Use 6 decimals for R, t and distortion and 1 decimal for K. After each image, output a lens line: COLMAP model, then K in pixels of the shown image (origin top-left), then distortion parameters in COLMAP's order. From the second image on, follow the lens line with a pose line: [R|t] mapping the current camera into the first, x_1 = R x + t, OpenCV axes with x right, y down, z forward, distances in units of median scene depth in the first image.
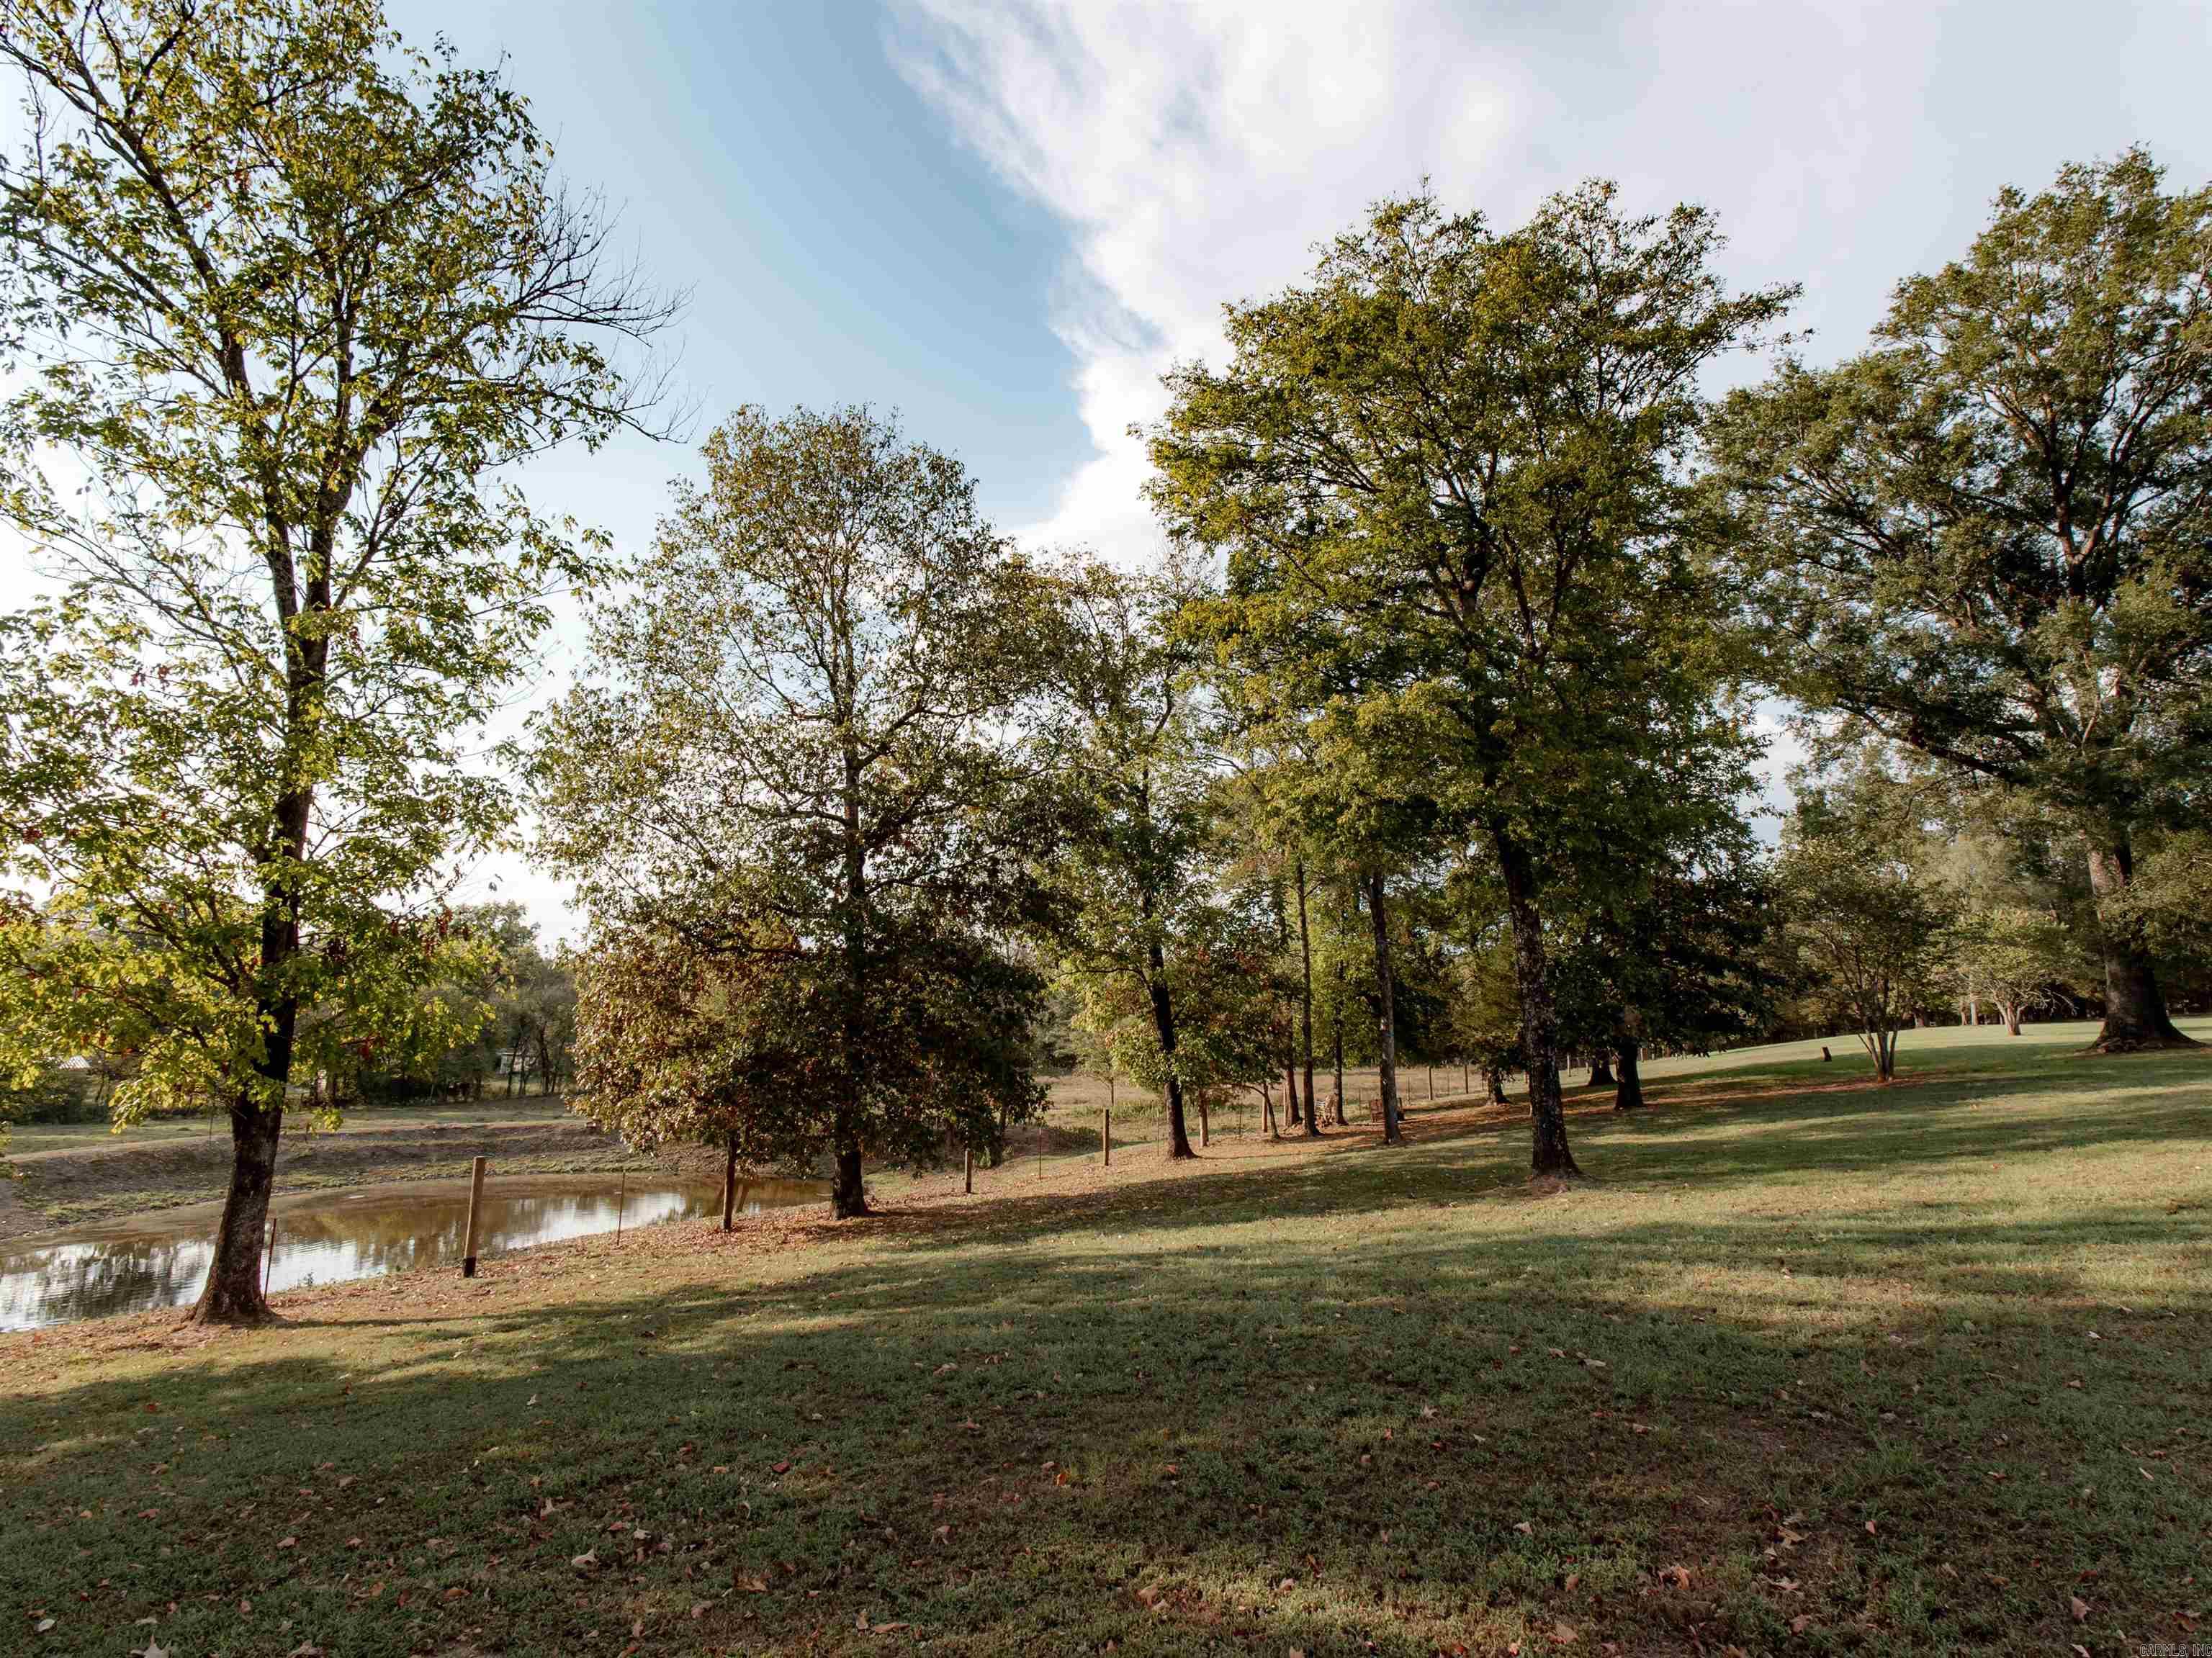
lens RADIAL K [[1140.6, 0, 1139.7], [0, 1140.6, 827.0], [0, 0, 1]] dist [0.001248, 0.004344]
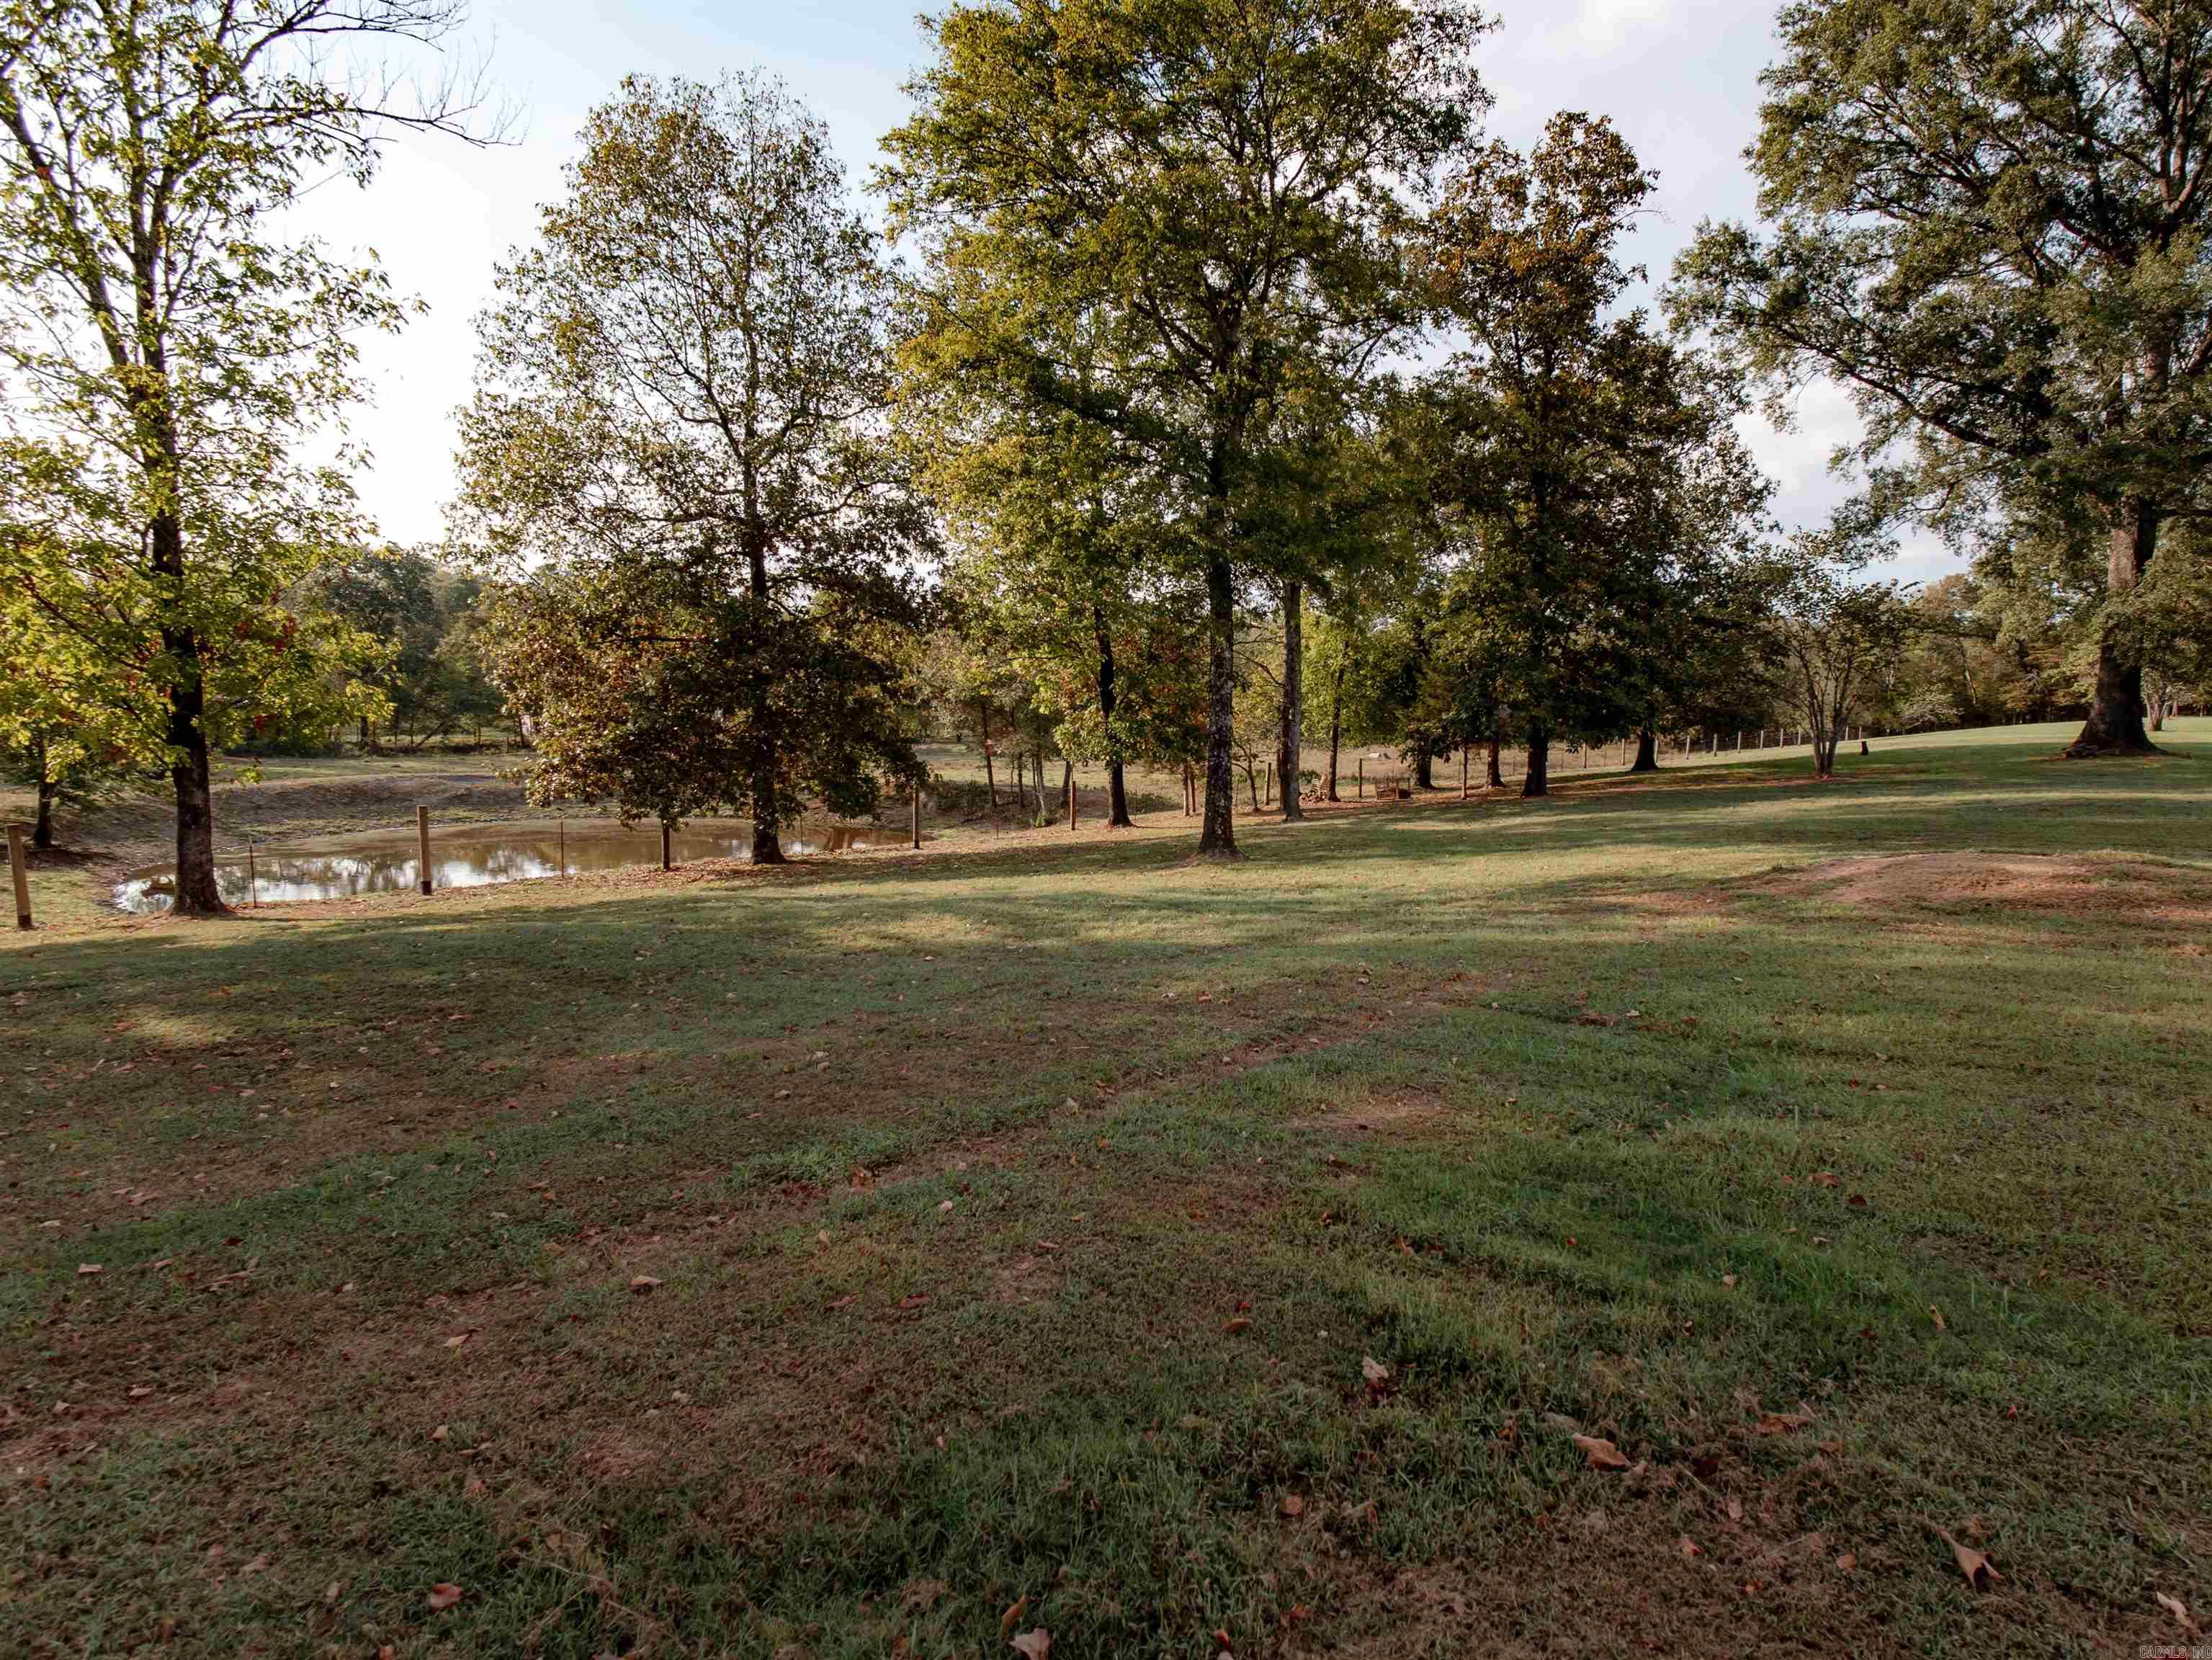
lens RADIAL K [[1158.2, 0, 1219.1], [0, 1158.2, 836.4], [0, 0, 1]] dist [0.002292, -0.001080]
pose [[0.995731, 0.037223, -0.084459, 0.417238], [-0.010930, 0.956184, 0.292561, -0.063609], [0.091649, -0.290389, 0.952510, -0.149845]]
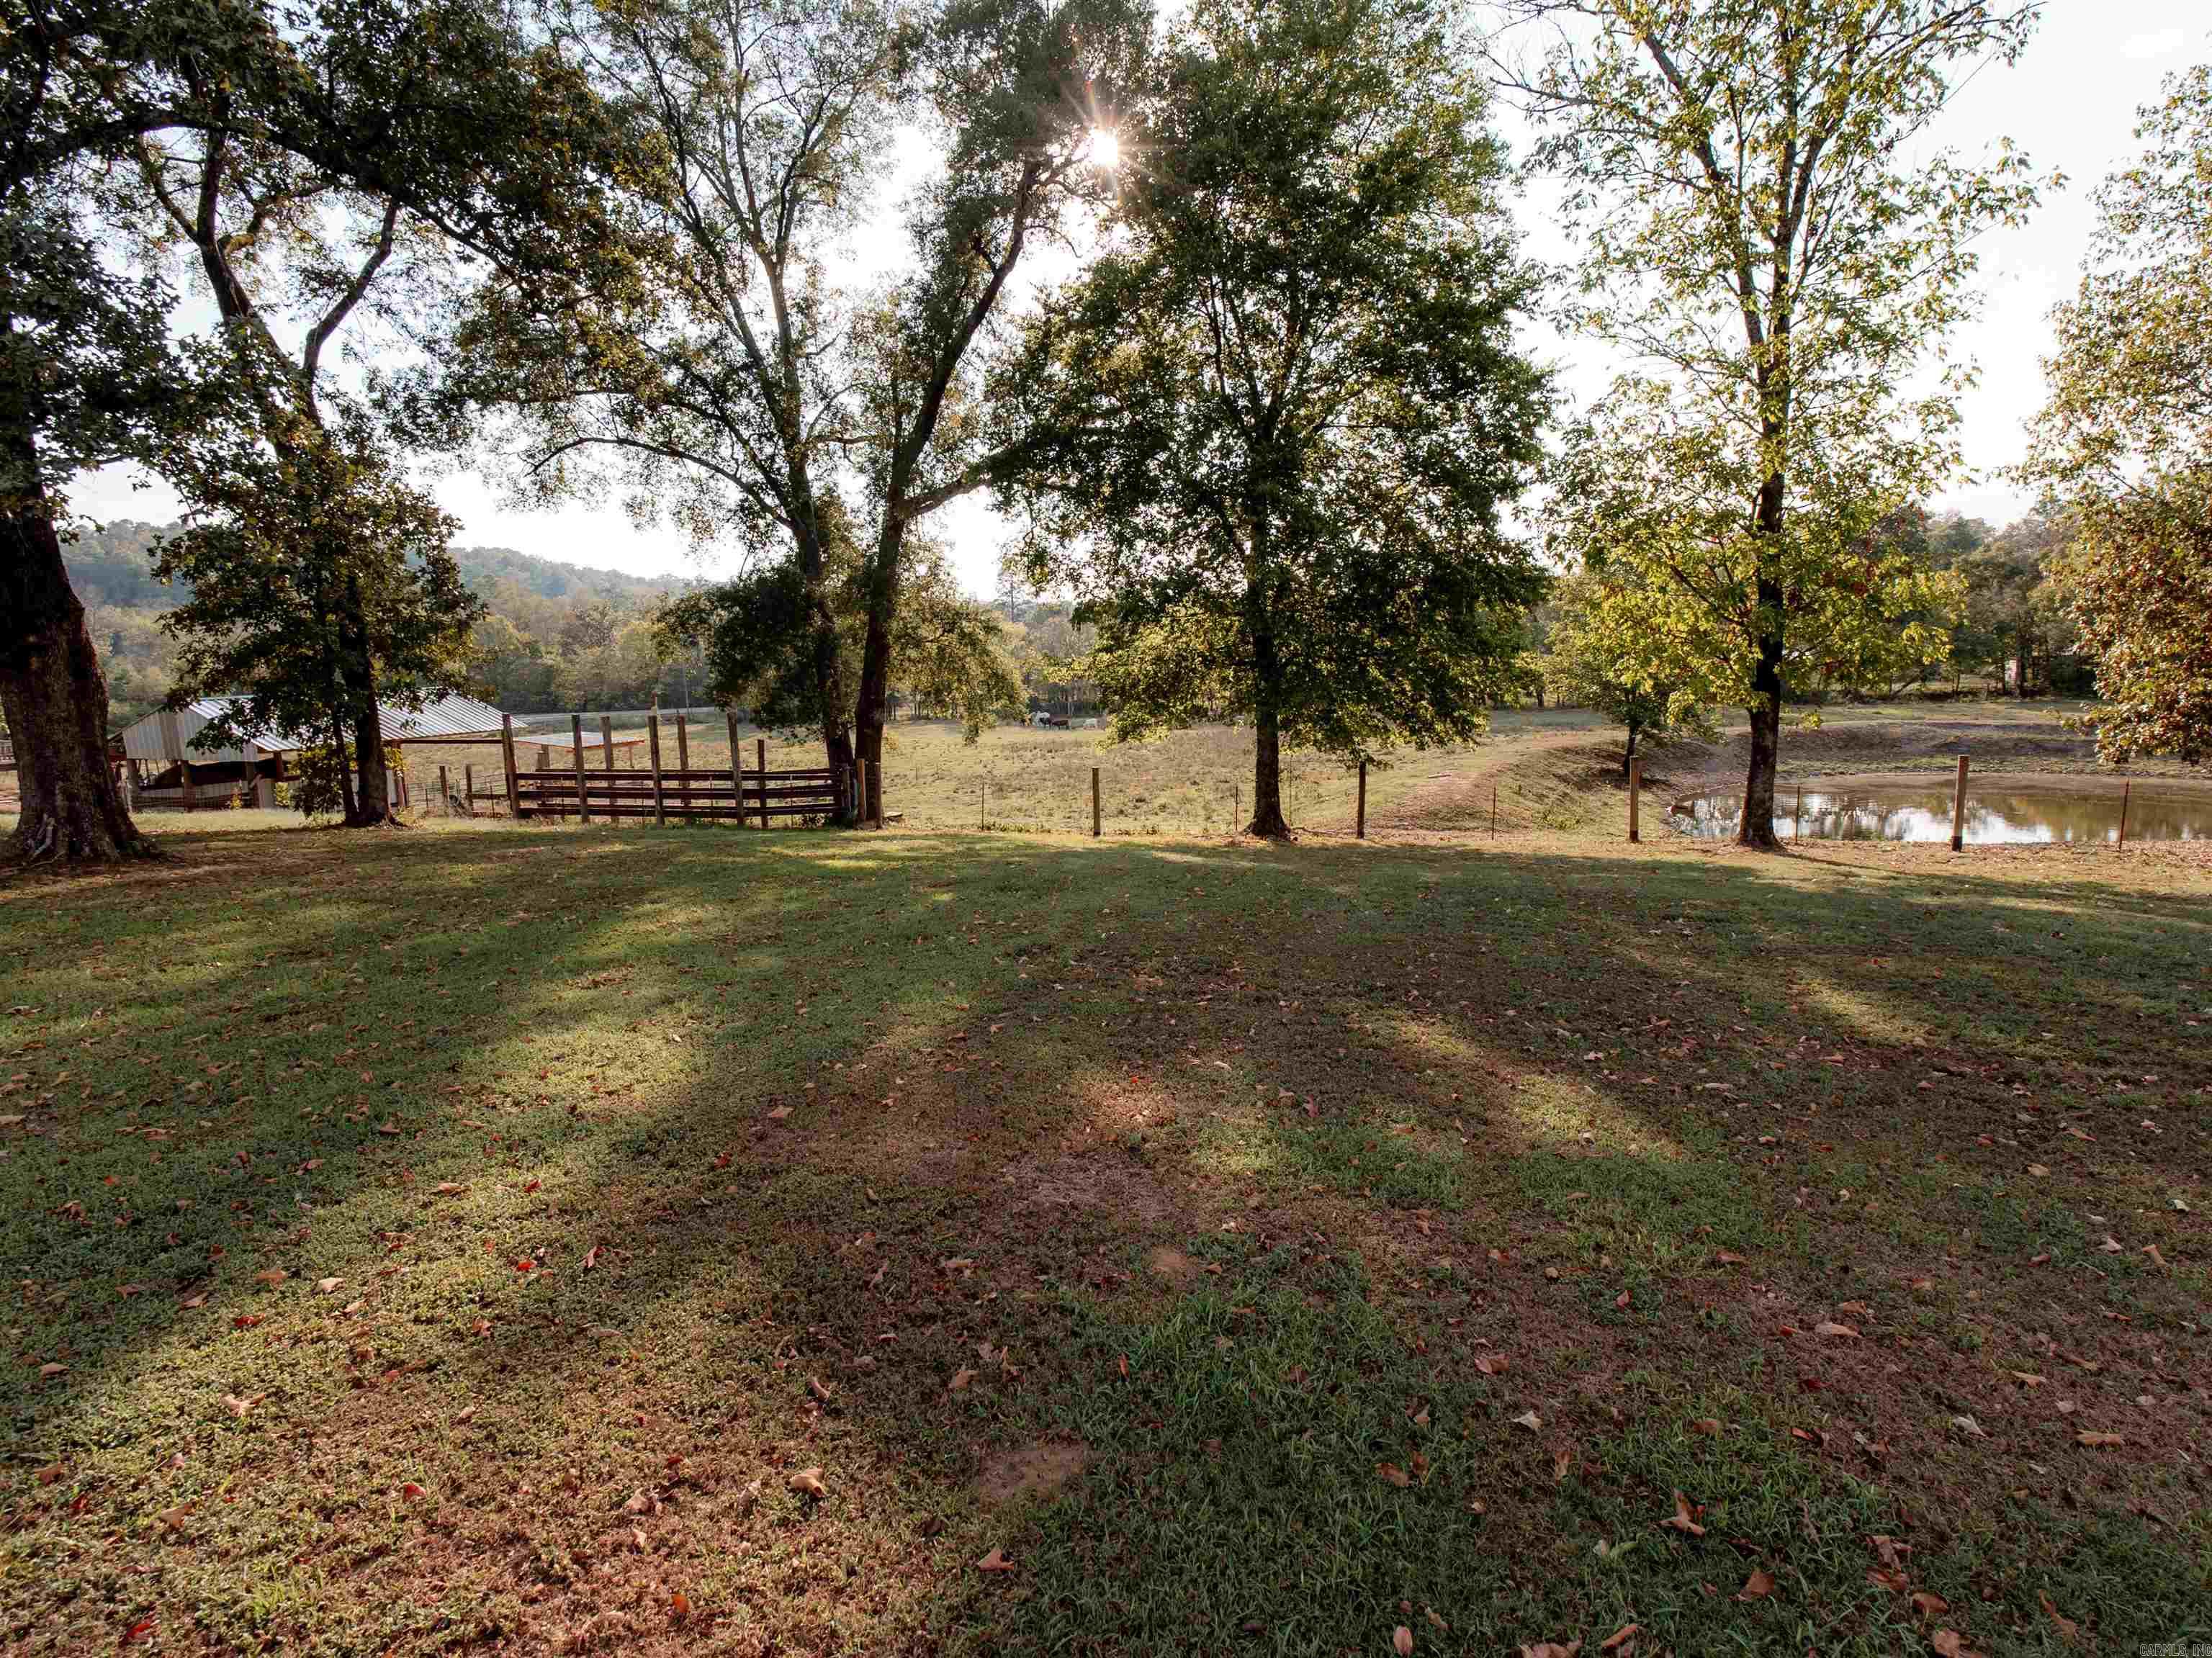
lens RADIAL K [[1130.3, 0, 1164.8], [0, 1130.3, 825.0], [0, 0, 1]] dist [0.005389, 0.000108]
pose [[0.309858, 0.136526, -0.940930, 0.277811], [0.199064, 0.958388, 0.204613, -0.044408], [0.929710, -0.250707, 0.269787, -0.094611]]
